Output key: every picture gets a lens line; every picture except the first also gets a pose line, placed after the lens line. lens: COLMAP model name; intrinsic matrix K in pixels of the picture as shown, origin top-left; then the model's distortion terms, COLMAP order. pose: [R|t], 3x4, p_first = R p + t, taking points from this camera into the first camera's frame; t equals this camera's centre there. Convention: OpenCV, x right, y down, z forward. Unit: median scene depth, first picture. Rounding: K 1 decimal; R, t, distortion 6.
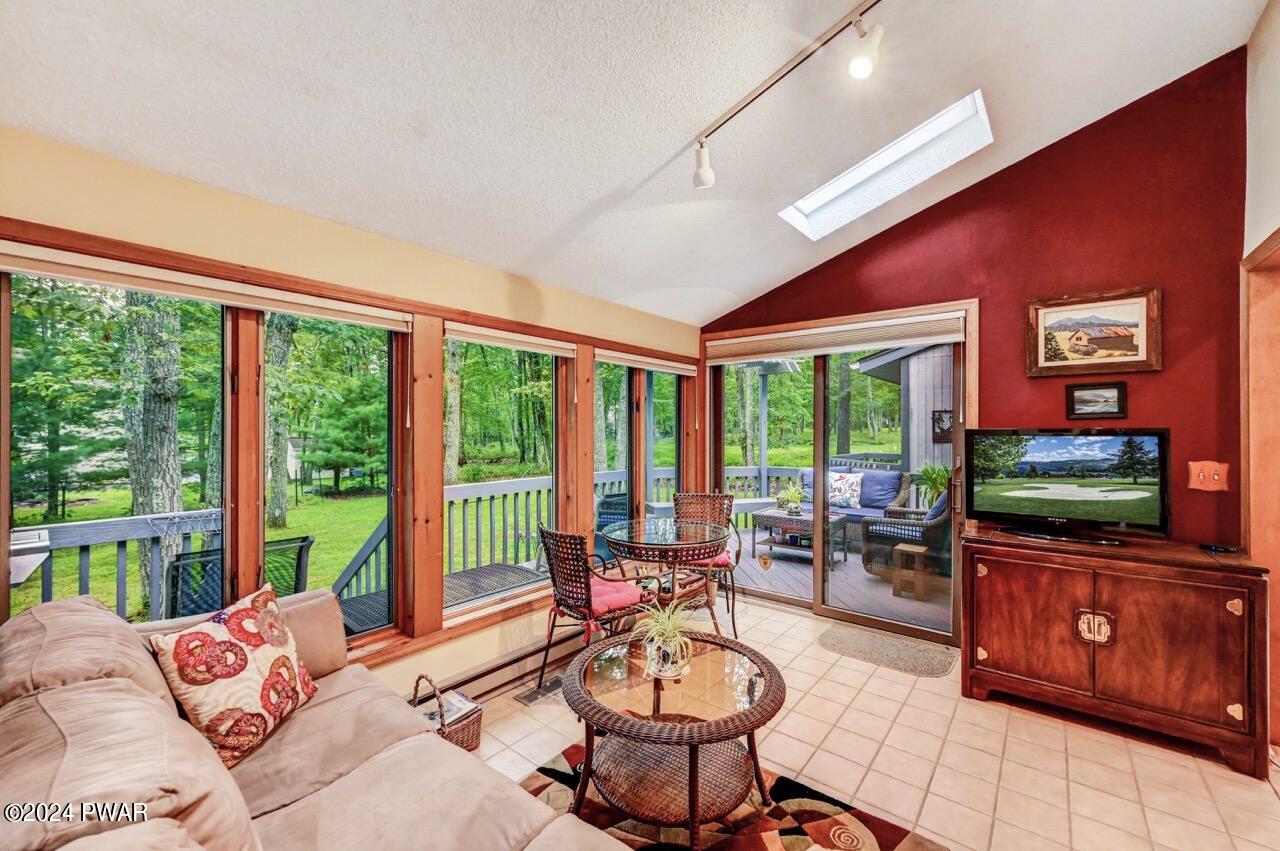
lens RADIAL K [[512.0, 0, 643.9], [0, 512.0, 428.0], [0, 0, 1]] dist [0.002456, -0.000028]
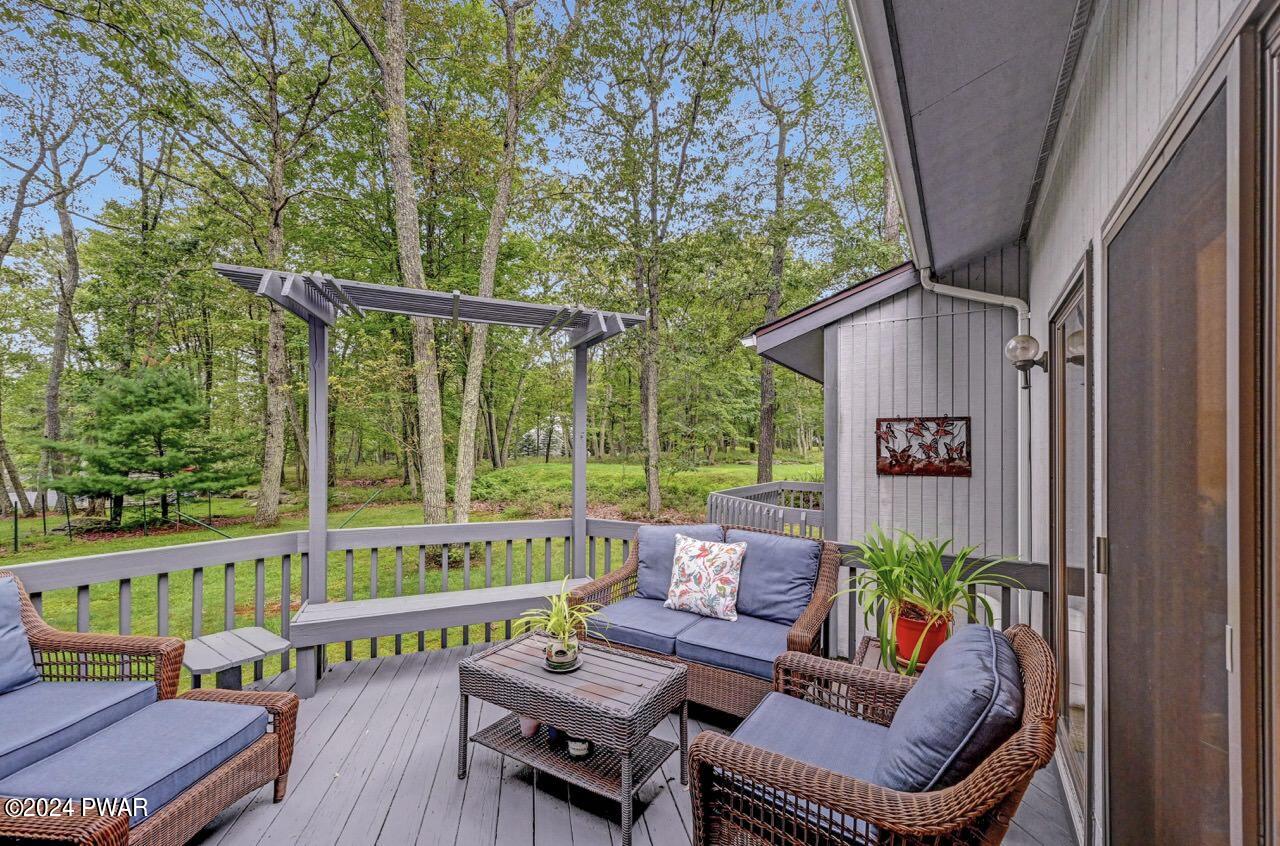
lens RADIAL K [[512.0, 0, 648.6], [0, 512.0, 442.3], [0, 0, 1]] dist [0.002456, -0.000028]
pose [[0.992089, 0.007855, 0.125288, 0.247401], [-0.007186, 0.999957, -0.005790, -0.002532], [-0.125328, 0.004844, 0.992104, 0.477885]]
